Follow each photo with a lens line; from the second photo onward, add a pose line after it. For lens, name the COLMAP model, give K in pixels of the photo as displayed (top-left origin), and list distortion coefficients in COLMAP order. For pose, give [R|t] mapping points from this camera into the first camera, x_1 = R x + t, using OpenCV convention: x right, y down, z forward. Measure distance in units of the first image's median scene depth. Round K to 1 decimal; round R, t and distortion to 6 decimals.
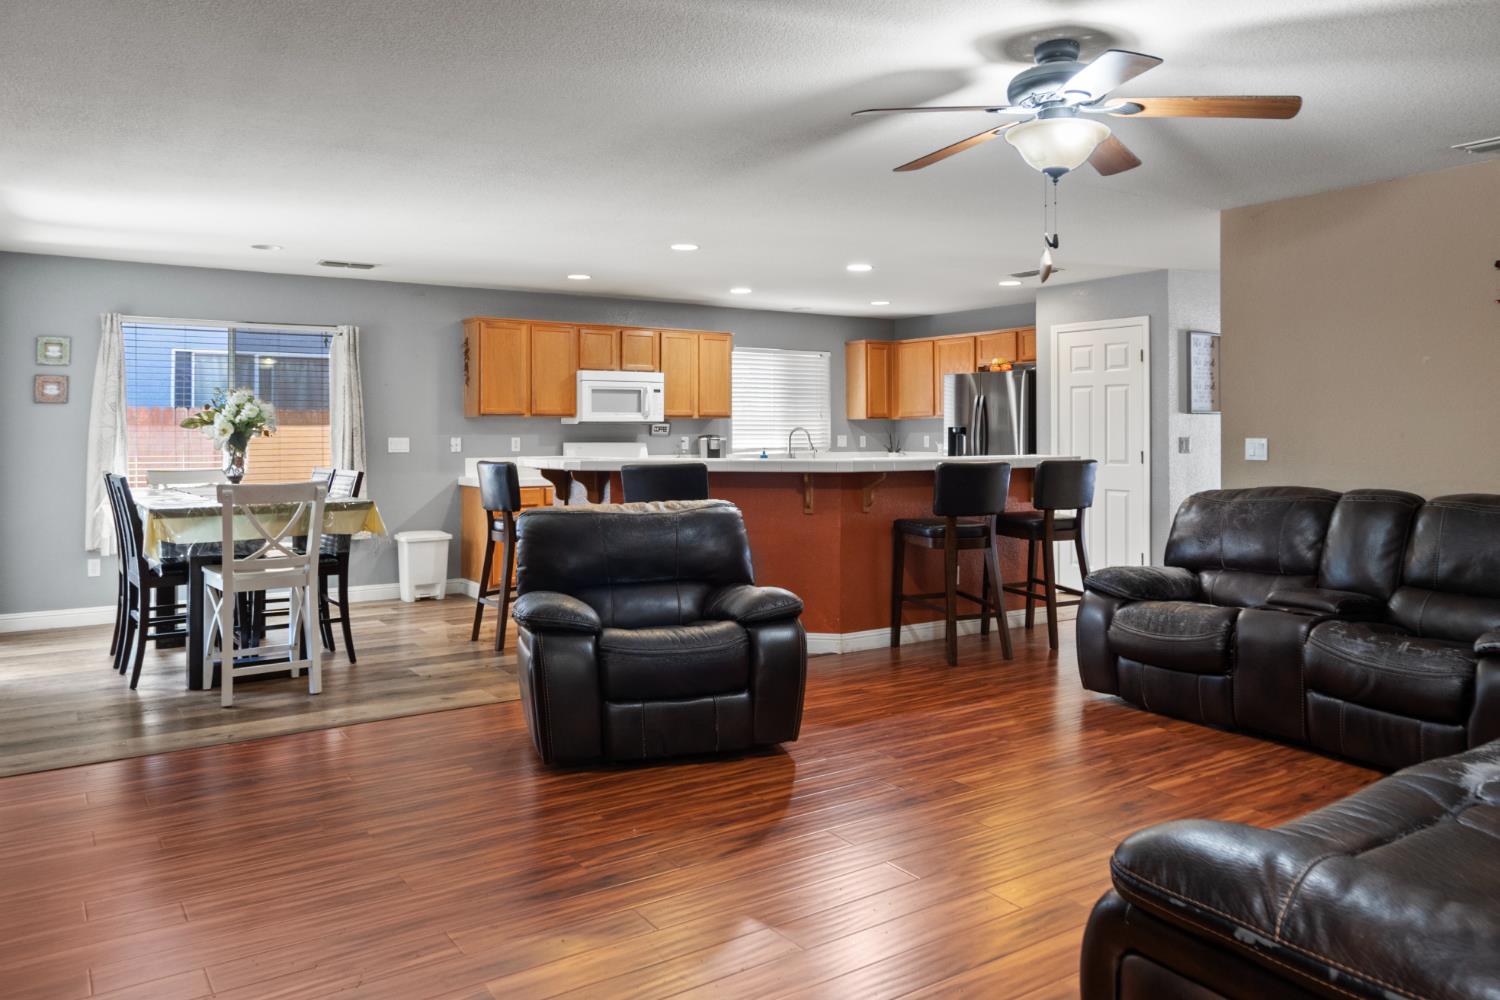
lens RADIAL K [[1057.9, 0, 750.0], [0, 1057.9, 500.0], [0, 0, 1]] dist [-0.001205, -0.000605]
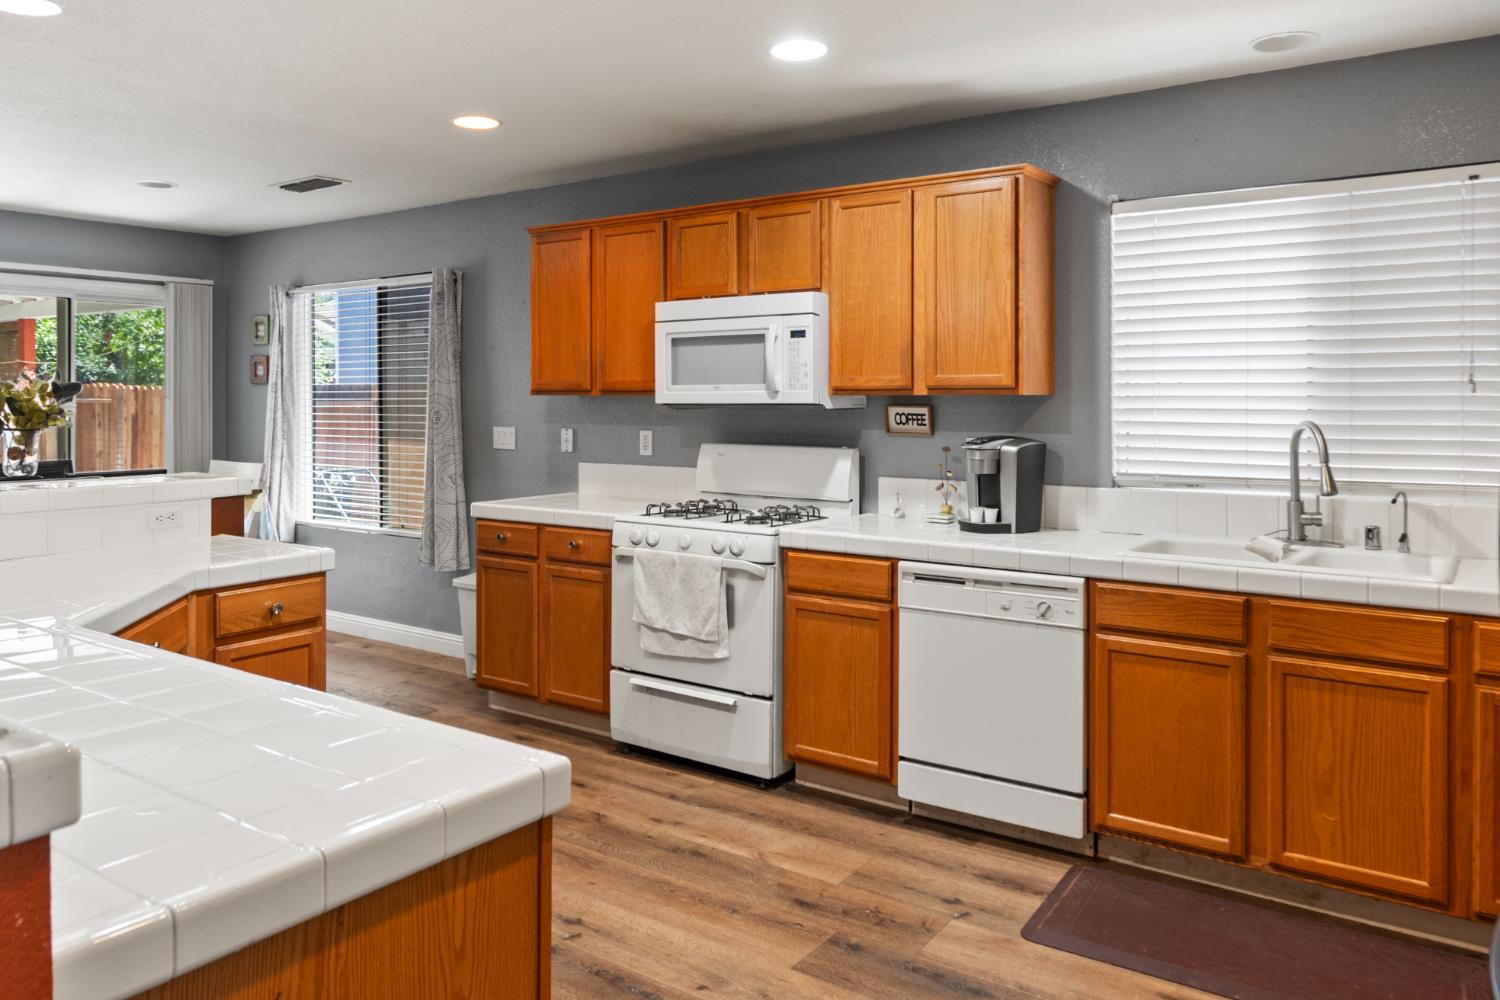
lens RADIAL K [[1057.9, 0, 750.0], [0, 1057.9, 500.0], [0, 0, 1]] dist [-0.001205, -0.000605]
pose [[0.356985, 0.086357, -0.930110, 0.331656], [-0.064733, 0.995611, 0.067593, -0.063127], [0.931864, 0.036079, 0.361008, 0.834184]]
